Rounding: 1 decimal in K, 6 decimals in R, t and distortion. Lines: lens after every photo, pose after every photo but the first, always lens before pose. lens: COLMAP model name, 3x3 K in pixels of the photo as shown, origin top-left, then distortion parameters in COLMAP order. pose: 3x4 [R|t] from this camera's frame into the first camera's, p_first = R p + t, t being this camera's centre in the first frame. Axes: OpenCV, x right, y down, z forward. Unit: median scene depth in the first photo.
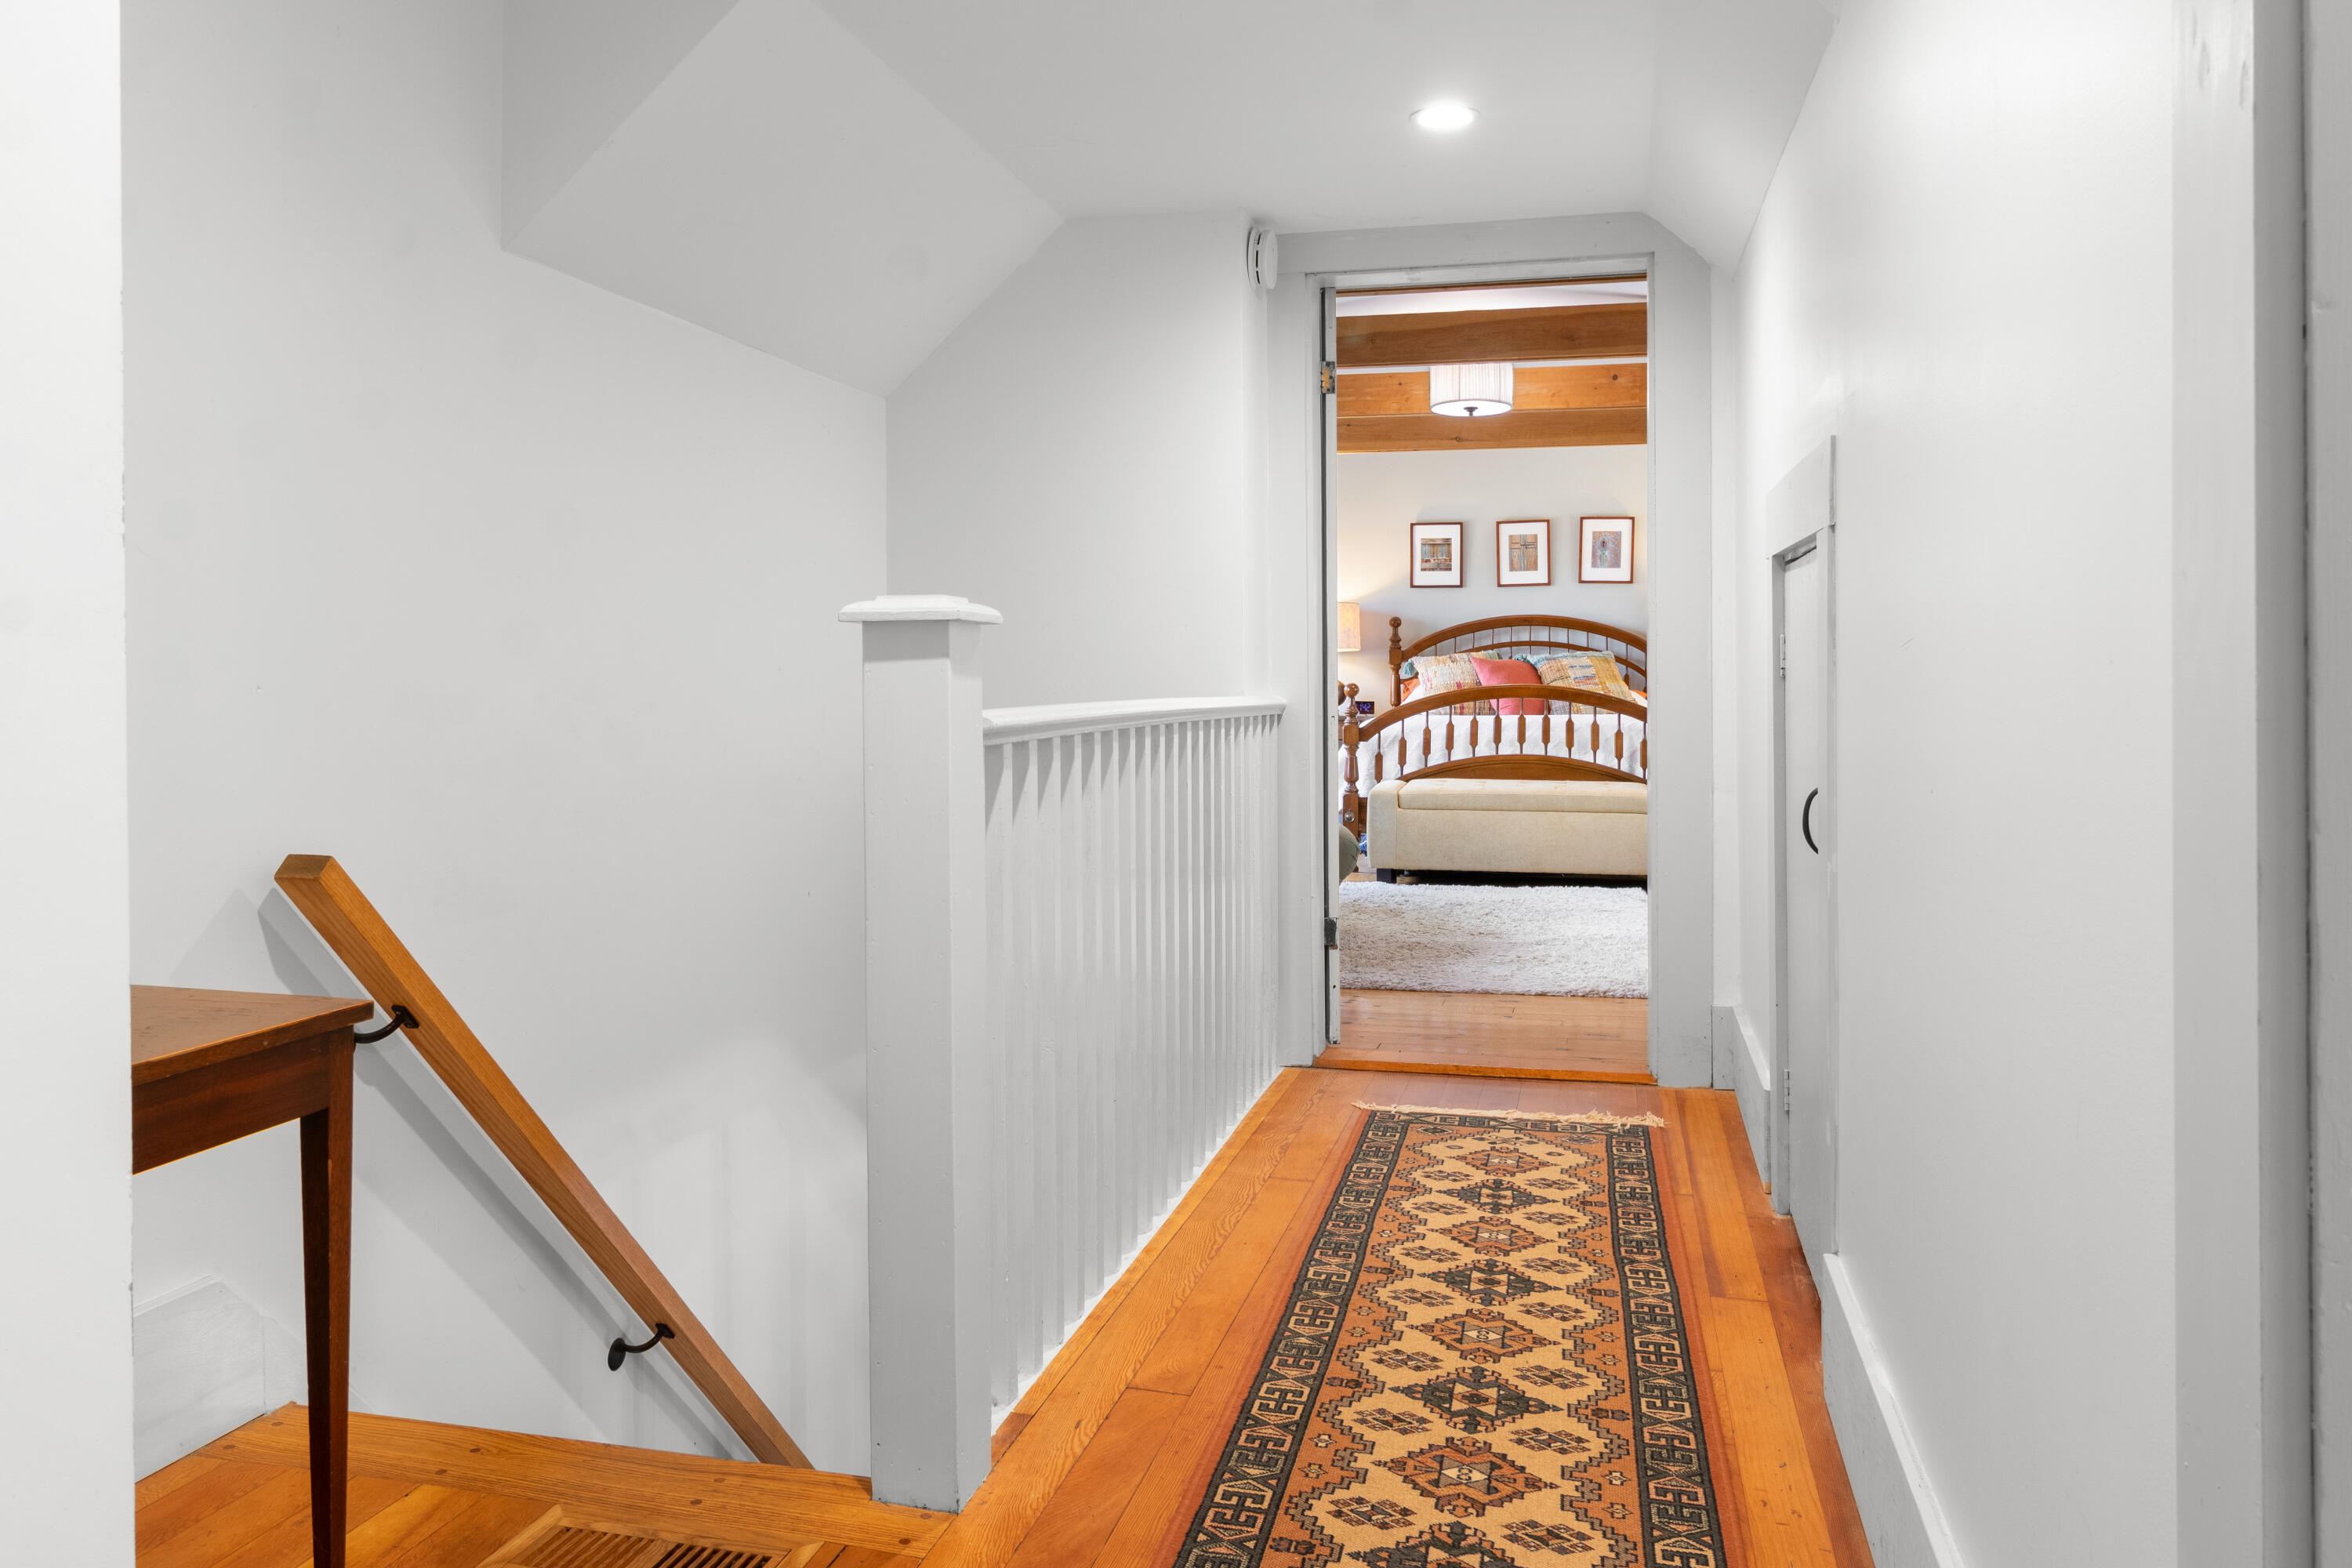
lens RADIAL K [[1720.6, 0, 1156.2], [0, 1720.6, 689.9], [0, 0, 1]] dist [0.013660, 0.000833]
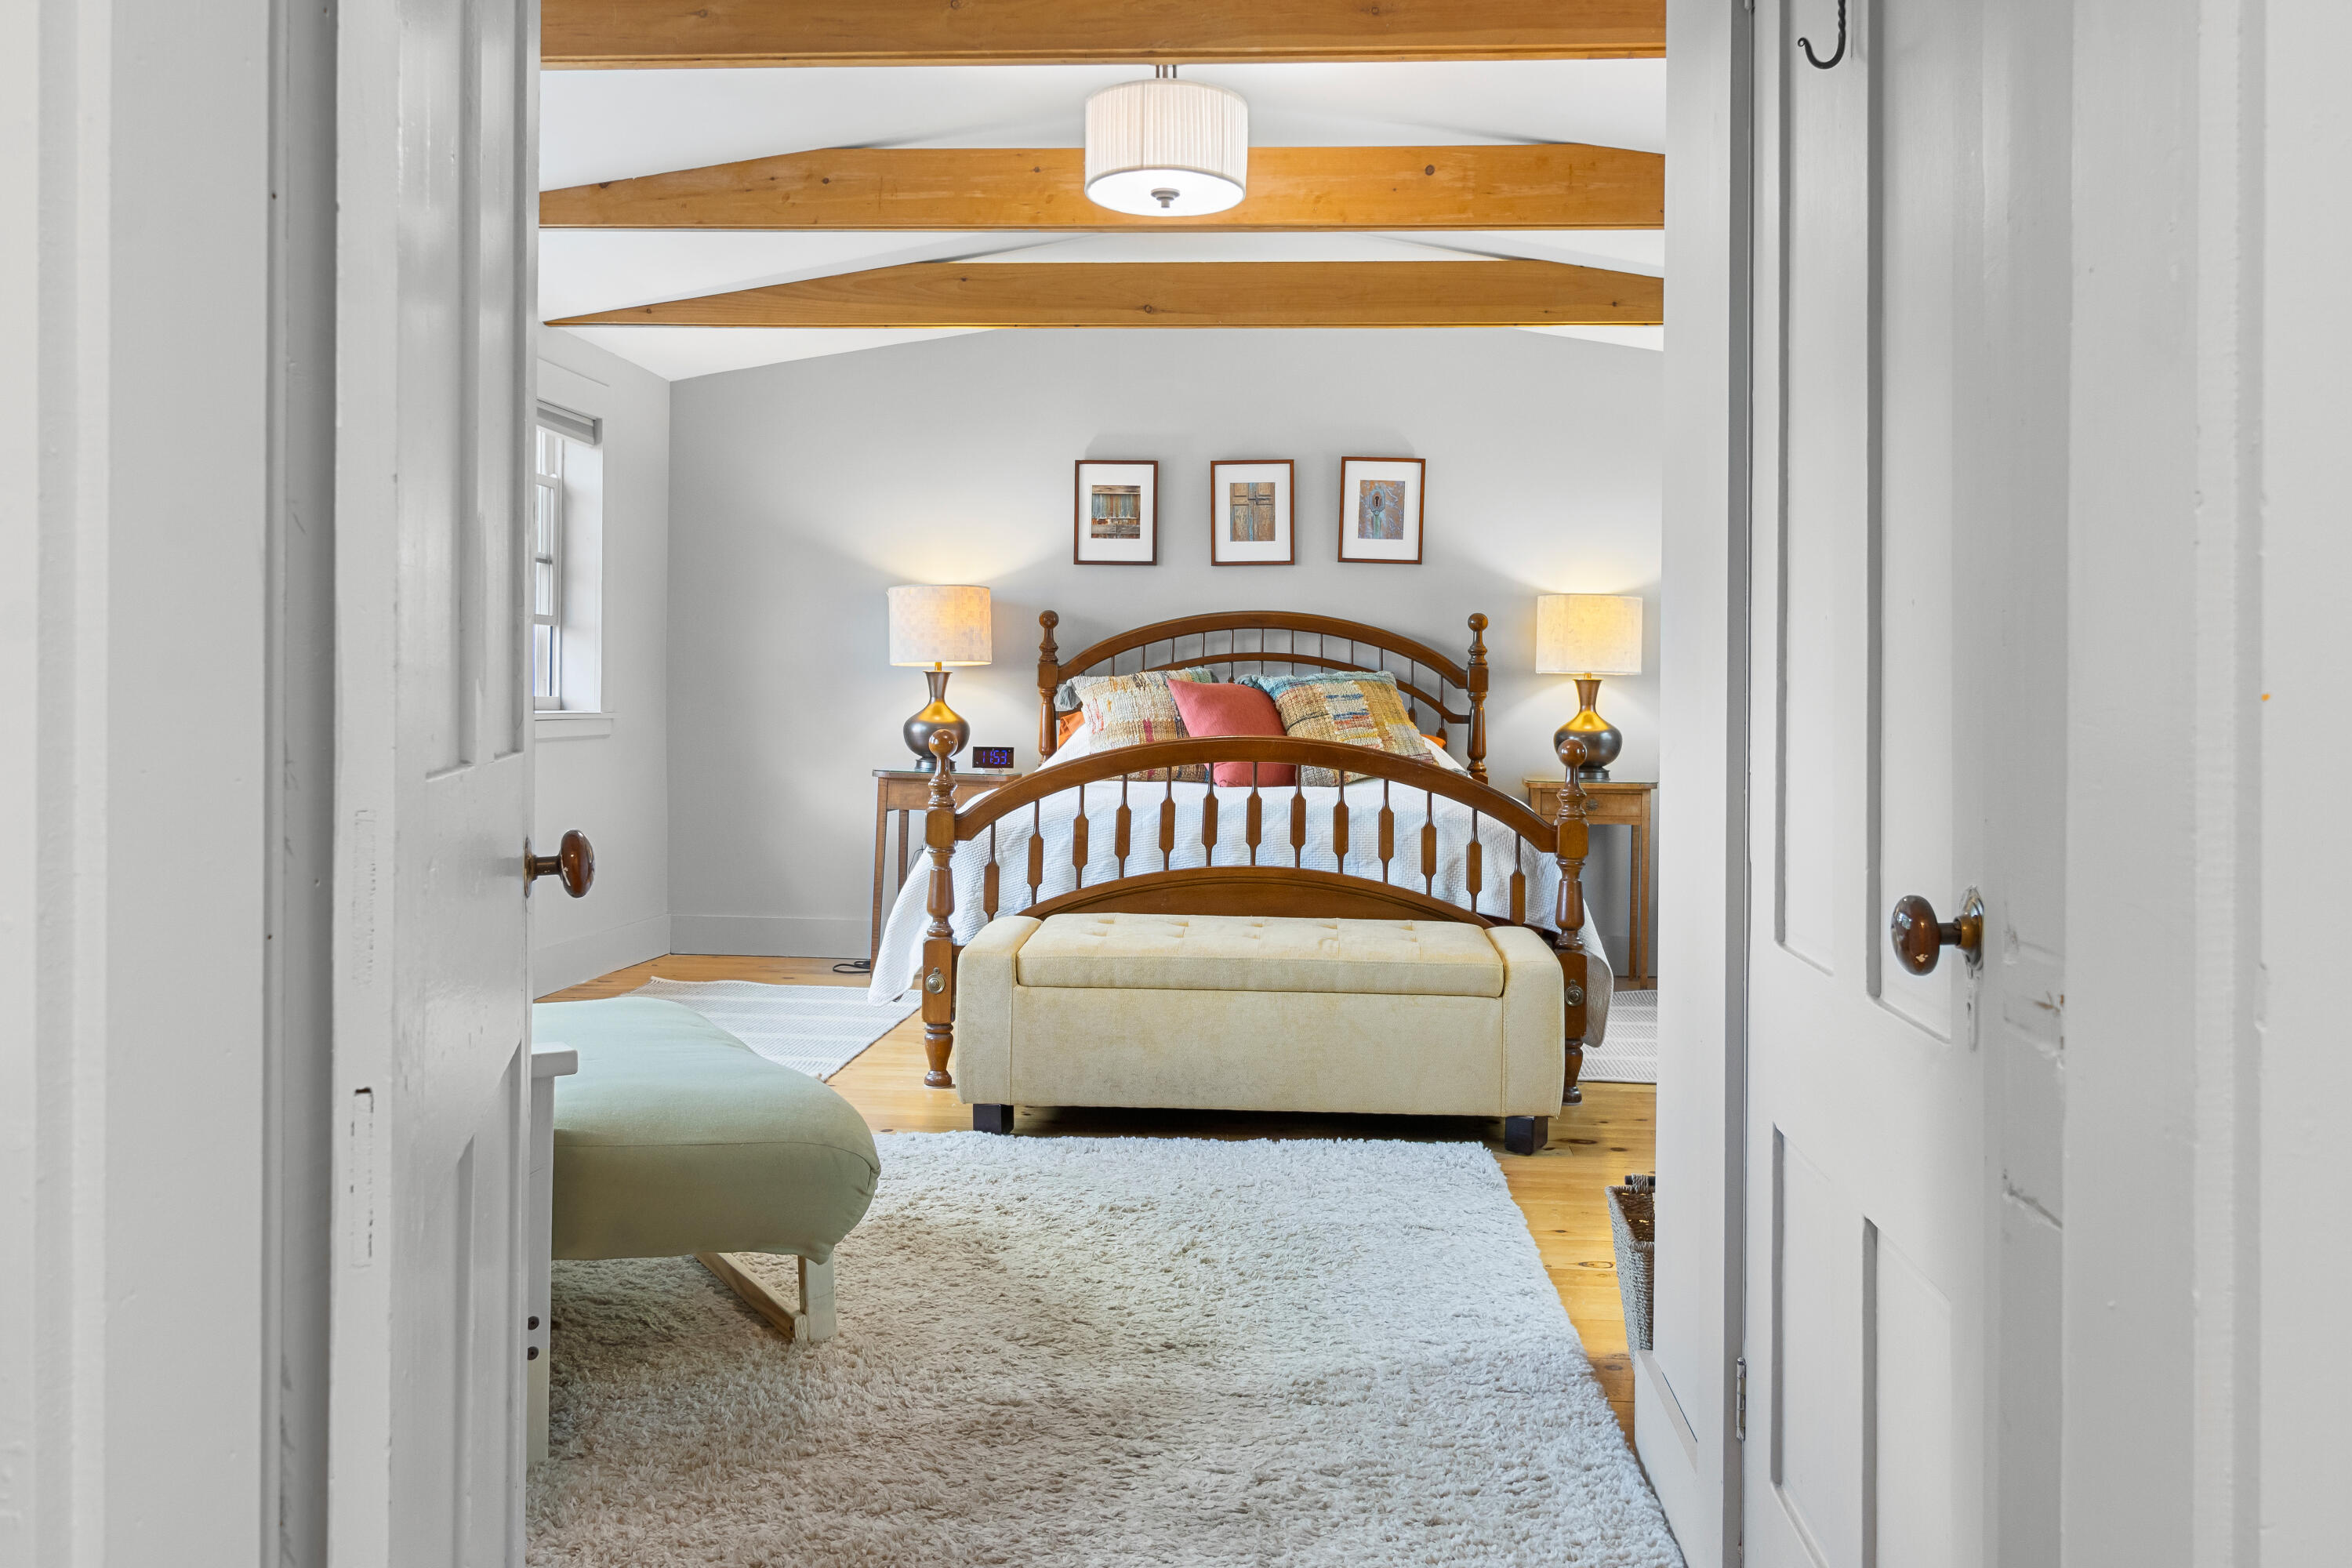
lens RADIAL K [[1894.2, 0, 1155.2], [0, 1894.2, 680.2], [0, 0, 1]] dist [0.043205, 0.004445]
pose [[0.985886, 0.011609, 0.167015, 0.067633], [-0.010326, 0.999910, -0.008549, -0.012831], [-0.167099, 0.006704, 0.985917, 0.345883]]
